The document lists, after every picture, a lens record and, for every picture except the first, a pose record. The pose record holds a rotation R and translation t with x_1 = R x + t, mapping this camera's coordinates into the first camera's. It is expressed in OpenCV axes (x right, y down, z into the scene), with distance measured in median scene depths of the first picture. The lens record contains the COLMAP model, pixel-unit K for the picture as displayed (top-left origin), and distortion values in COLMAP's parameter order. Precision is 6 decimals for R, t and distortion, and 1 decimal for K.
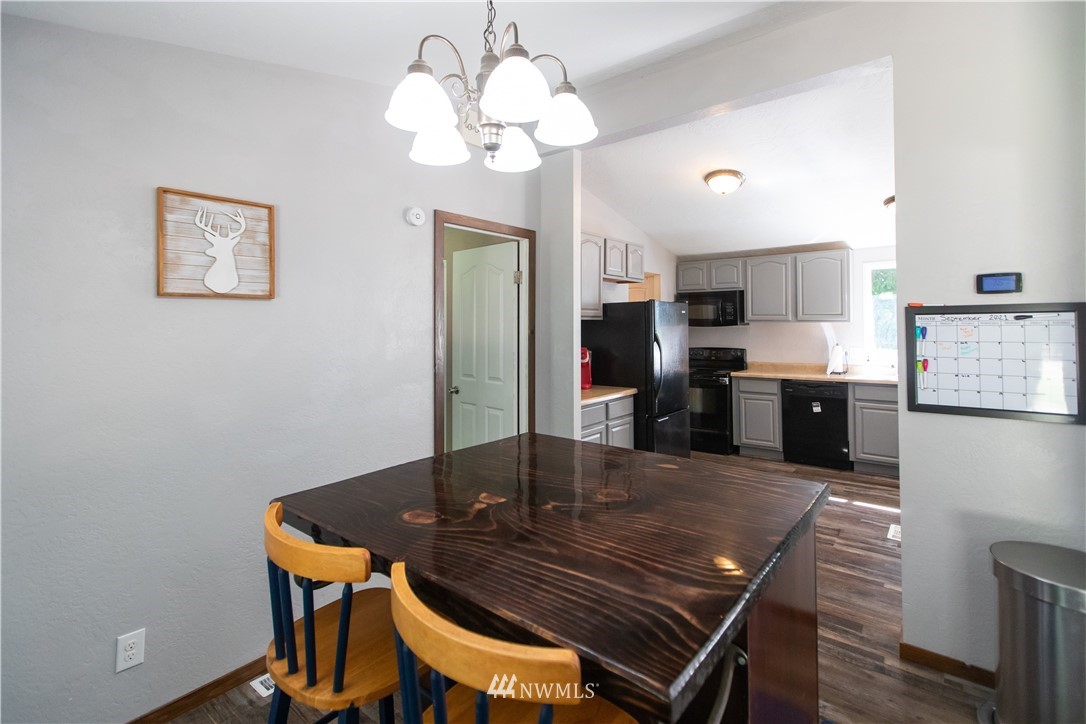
lens RADIAL K [[499.3, 0, 549.5], [0, 499.3, 317.3], [0, 0, 1]] dist [0.001237, -0.001023]
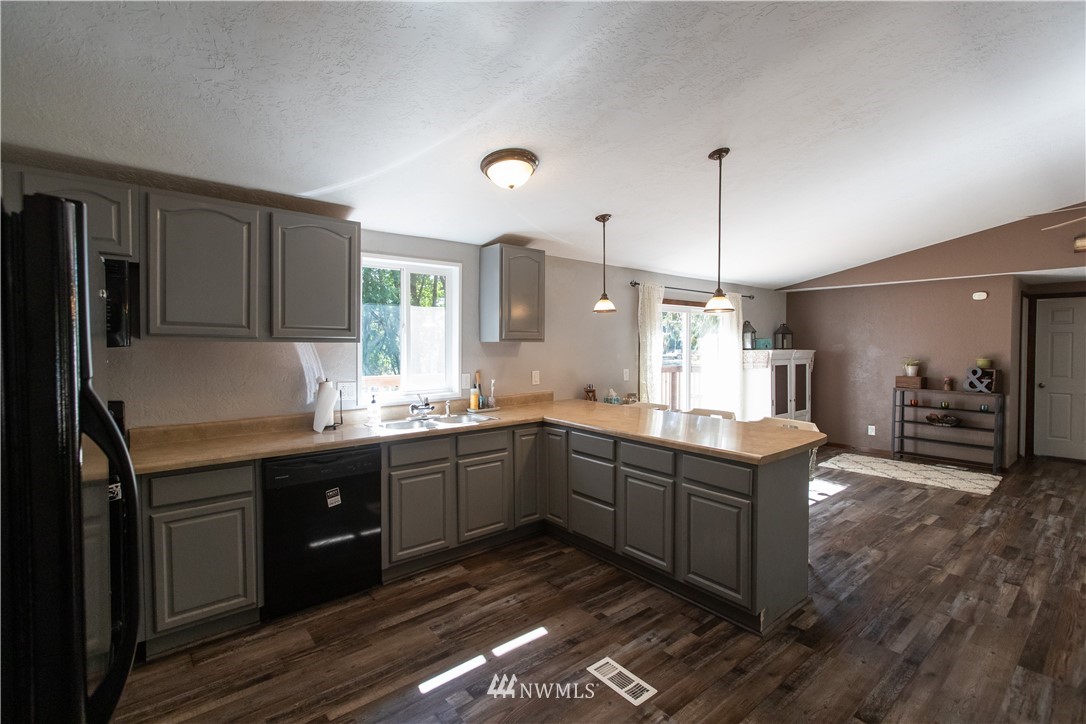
lens RADIAL K [[485.6, 0, 548.2], [0, 485.6, 356.6], [0, 0, 1]] dist [-0.001033, -0.000050]
pose [[0.205289, -0.015475, 0.978579, 0.063122], [-0.020529, 0.999587, 0.020114, 0.010060], [-0.978486, -0.024219, 0.204887, 0.636050]]
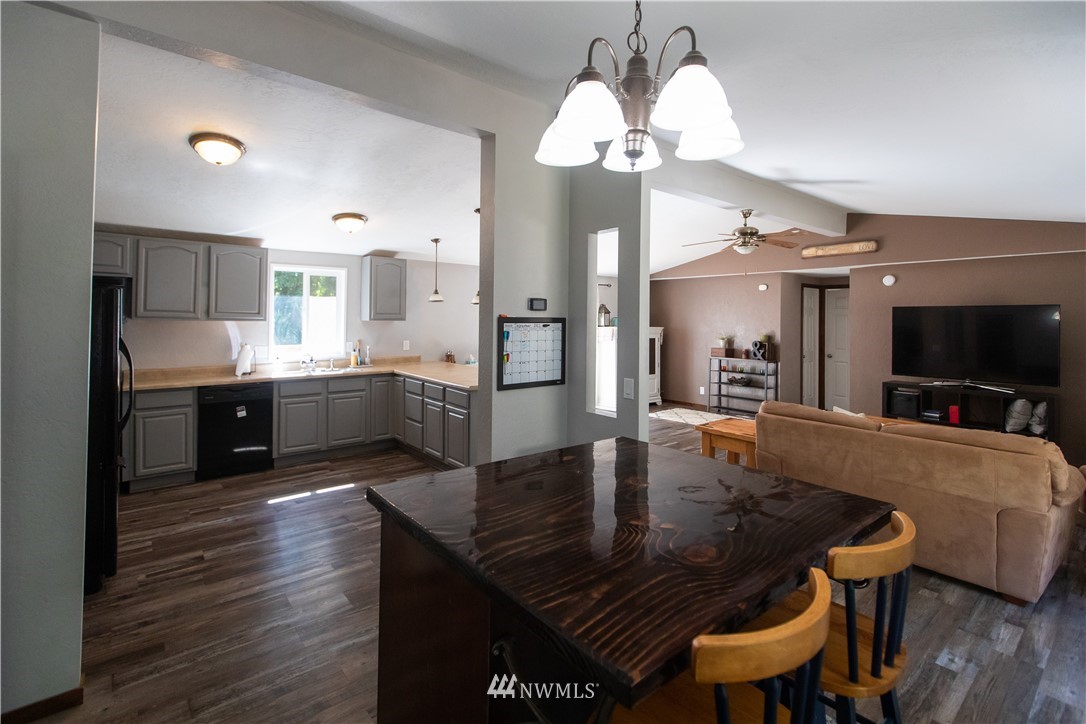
lens RADIAL K [[499.3, 0, 549.5], [0, 499.3, 317.3], [0, 0, 1]] dist [0.001237, -0.001023]
pose [[0.201132, 0.014078, 0.979463, -0.260359], [-0.027094, 0.999594, -0.008803, -0.004762], [-0.979189, -0.024767, 0.201432, 0.235553]]
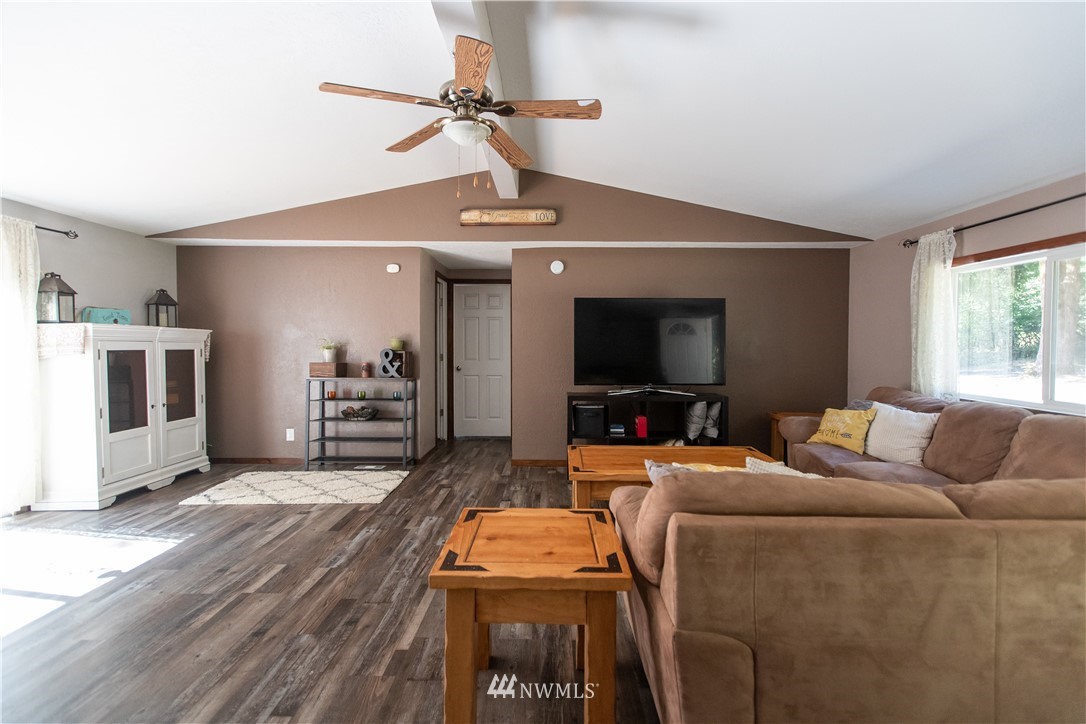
lens RADIAL K [[492.4, 0, 549.5], [0, 492.4, 357.3], [0, 0, 1]] dist [0.003638, -0.000234]
pose [[-0.623597, -0.012533, 0.781645, 0.373724], [-0.012875, 0.999901, 0.005761, 0.042248], [-0.781640, -0.006471, -0.623697, 0.278402]]
